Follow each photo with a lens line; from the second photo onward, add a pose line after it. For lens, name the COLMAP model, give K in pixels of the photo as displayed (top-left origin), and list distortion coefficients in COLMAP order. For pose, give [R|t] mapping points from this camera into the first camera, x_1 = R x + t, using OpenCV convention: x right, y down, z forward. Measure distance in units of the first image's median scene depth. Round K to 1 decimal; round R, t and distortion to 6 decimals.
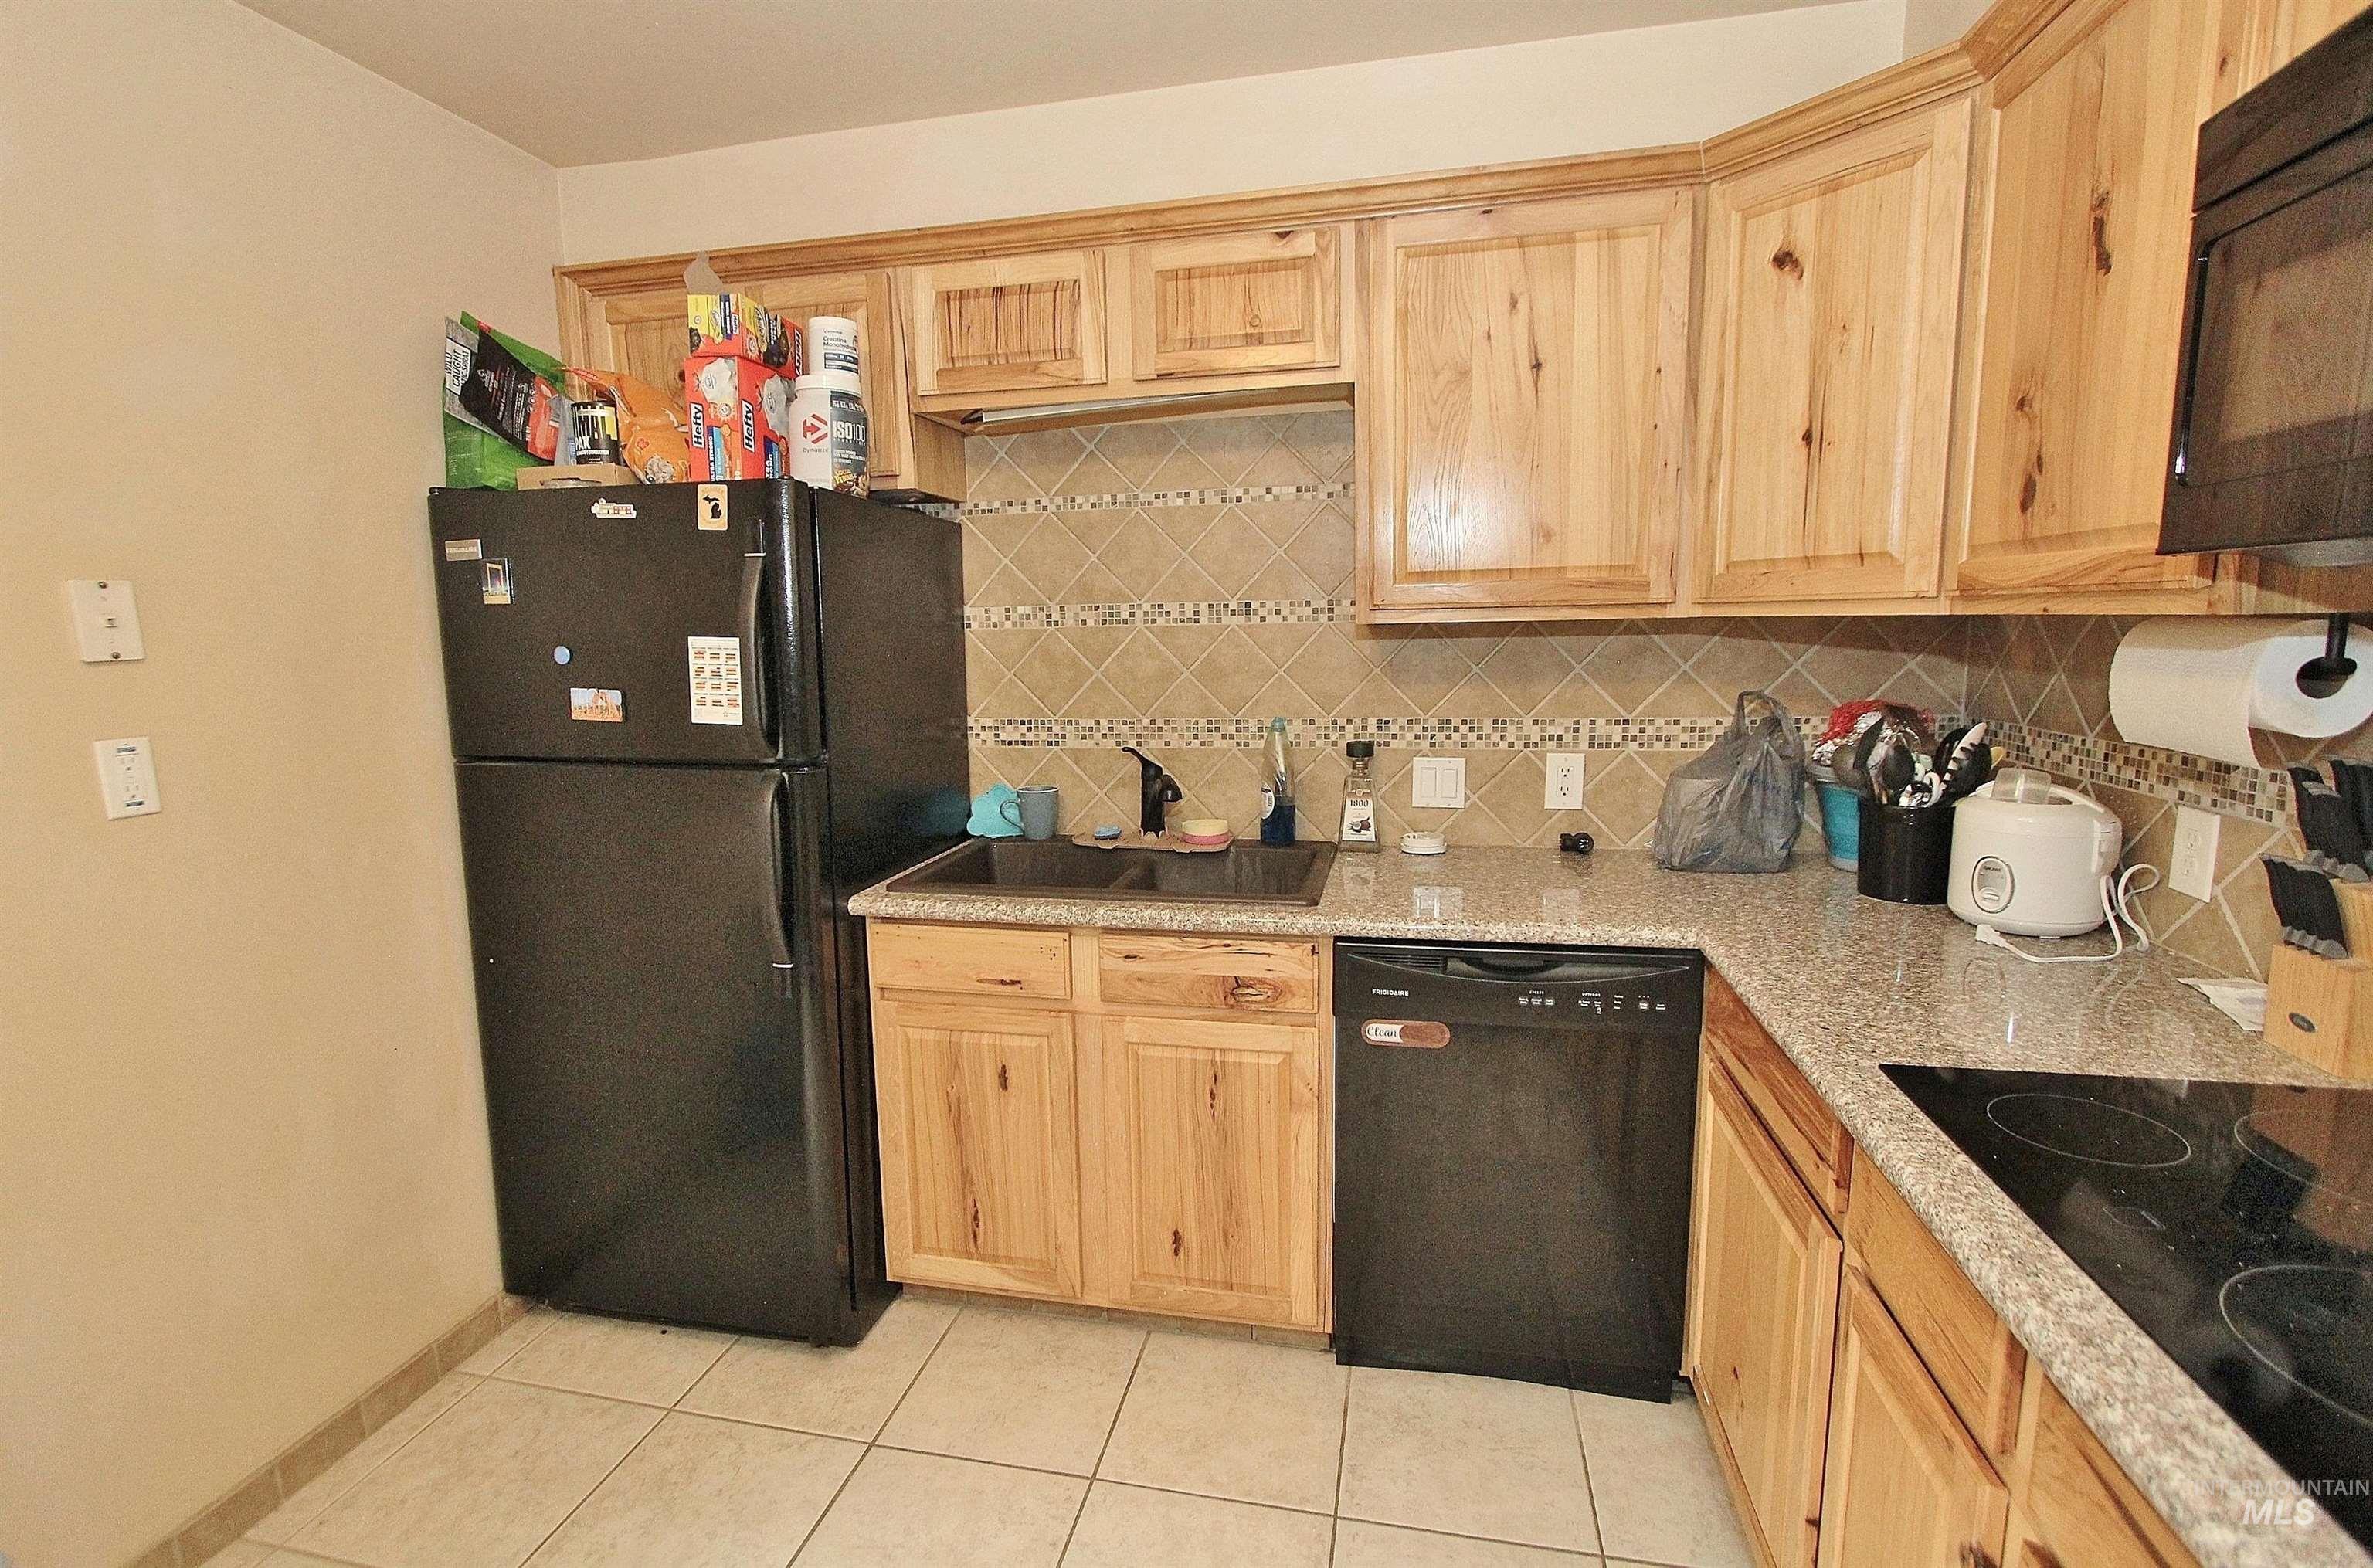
lens RADIAL K [[1139.5, 0, 1186.5], [0, 1139.5, 784.0], [0, 0, 1]] dist [-0.014909, 0.001594]
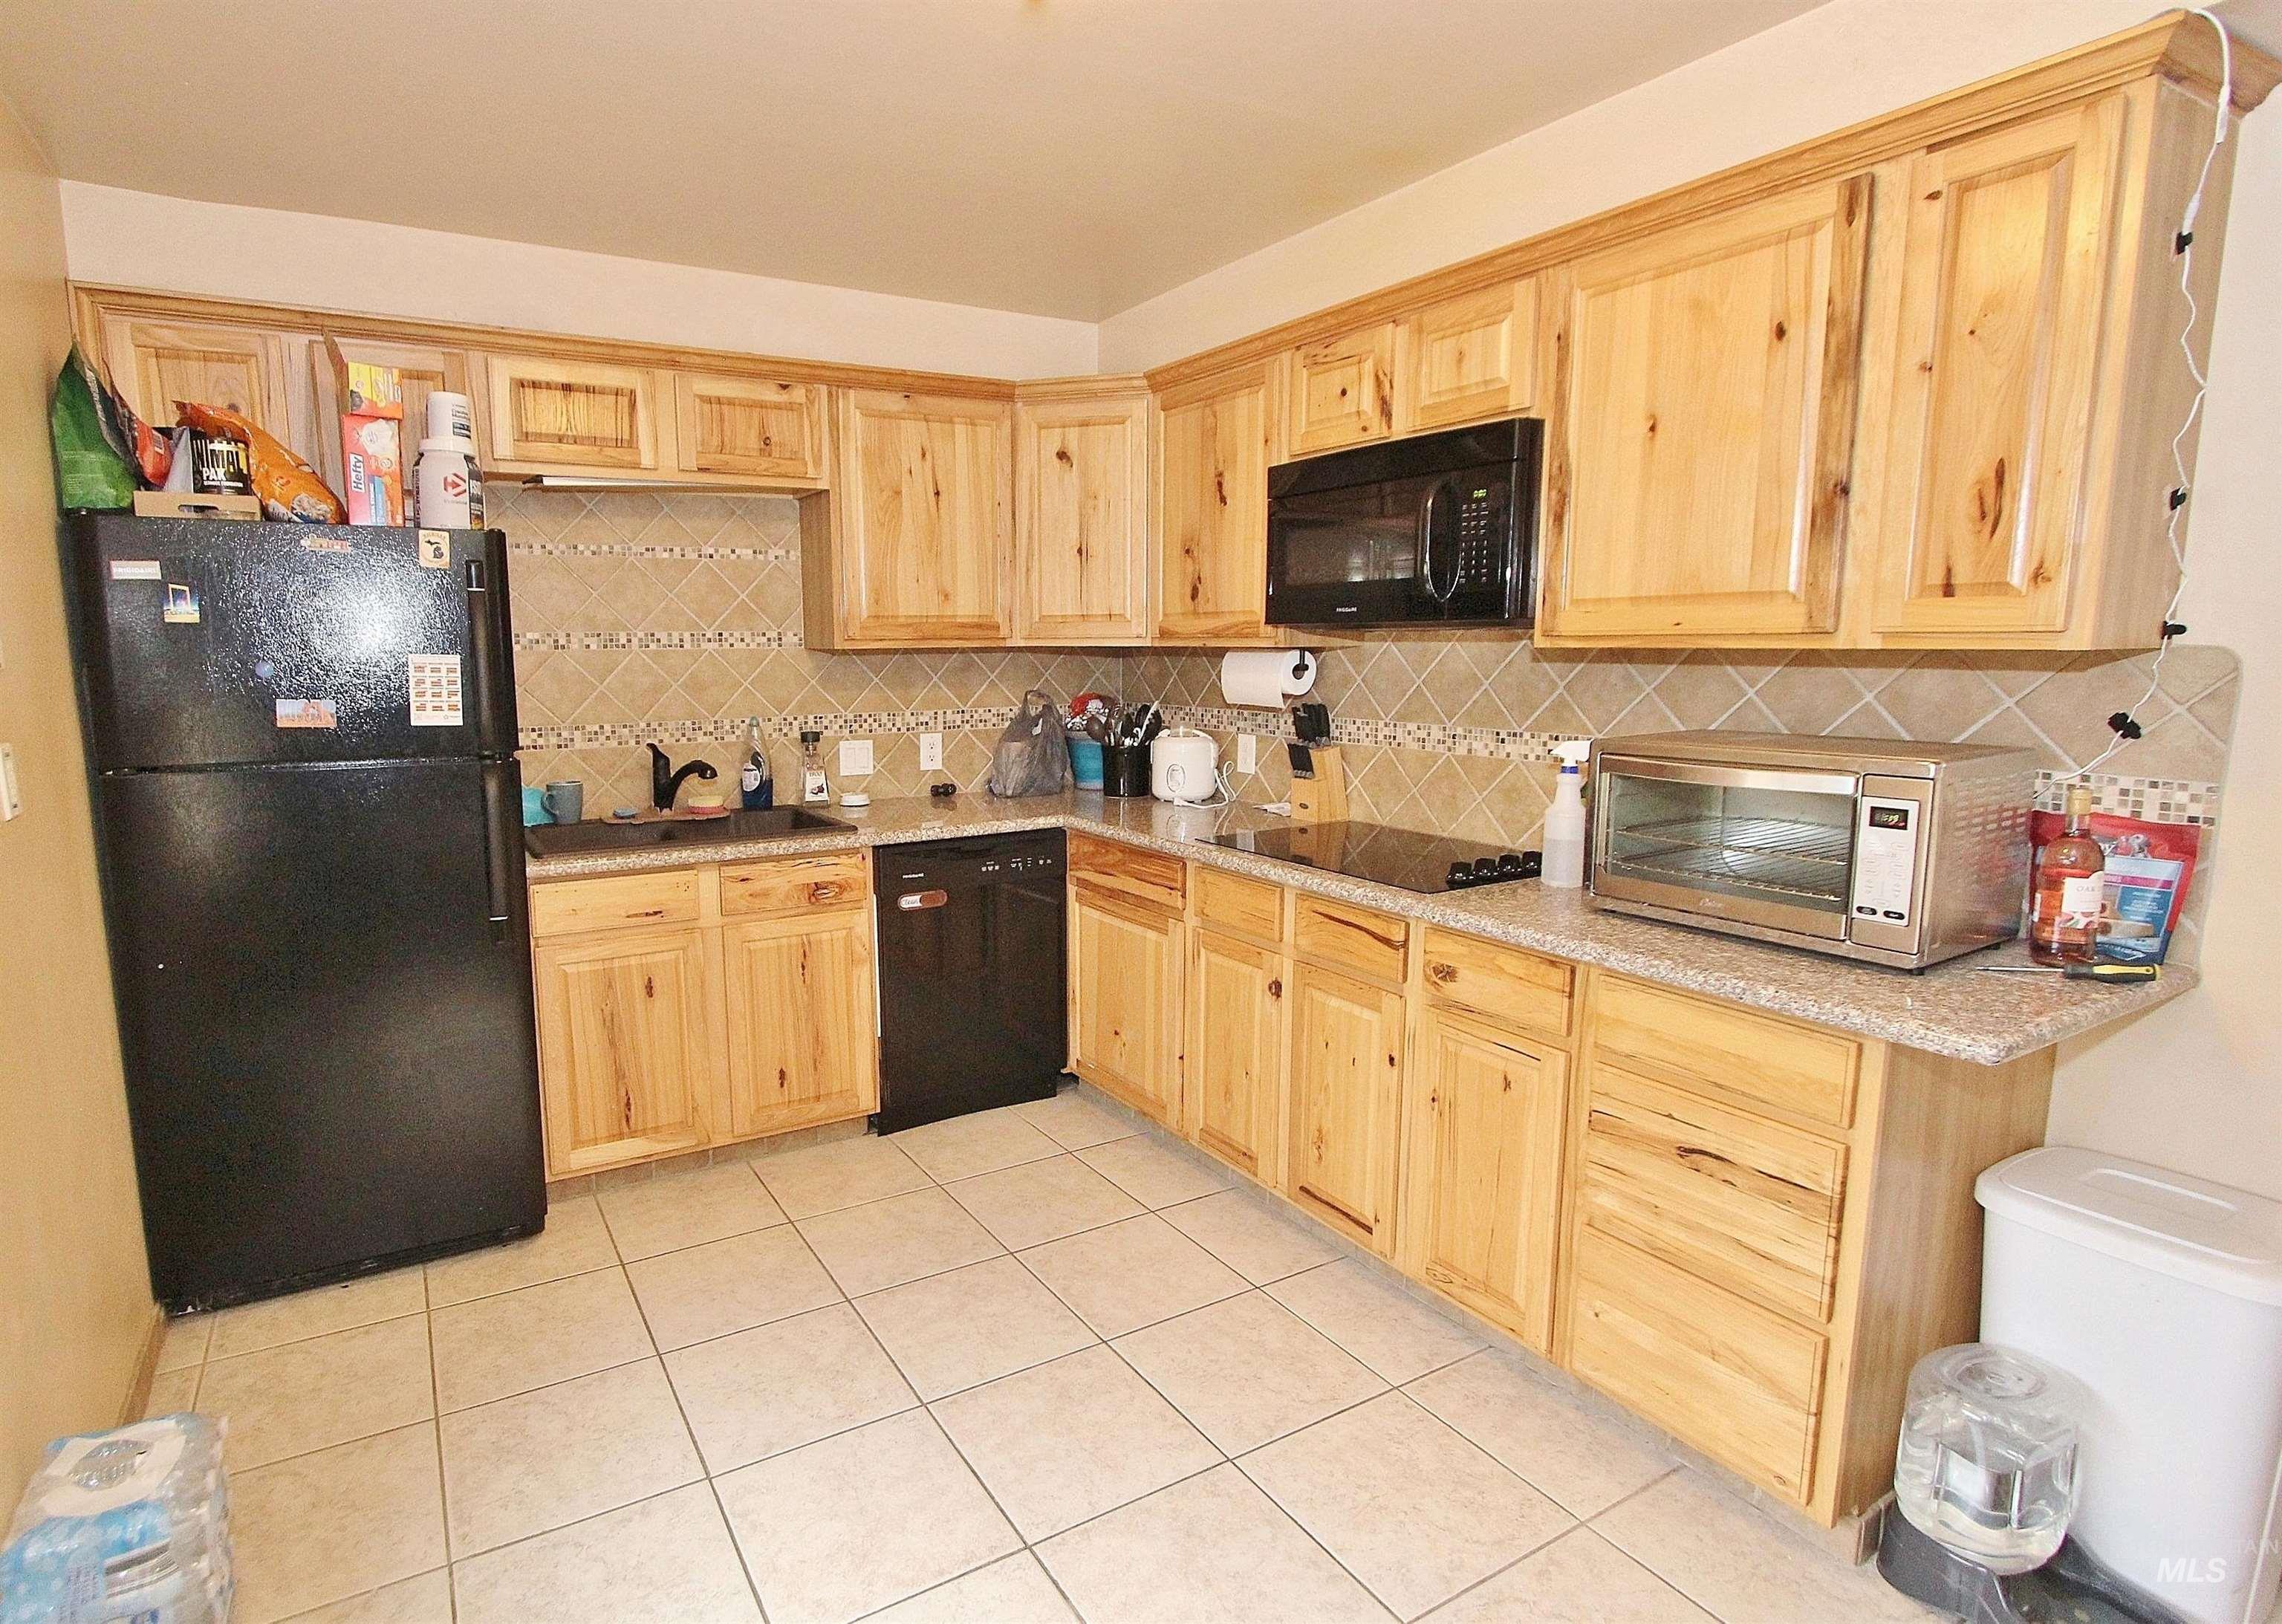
lens RADIAL K [[1168.4, 0, 1141.0], [0, 1168.4, 812.0], [0, 0, 1]] dist [-0.003375, 0.000355]
pose [[0.700431, -0.089745, 0.708055, -0.713599], [0.094209, 0.995008, 0.032922, 0.063803], [-0.707475, 0.043645, 0.705389, -0.381914]]
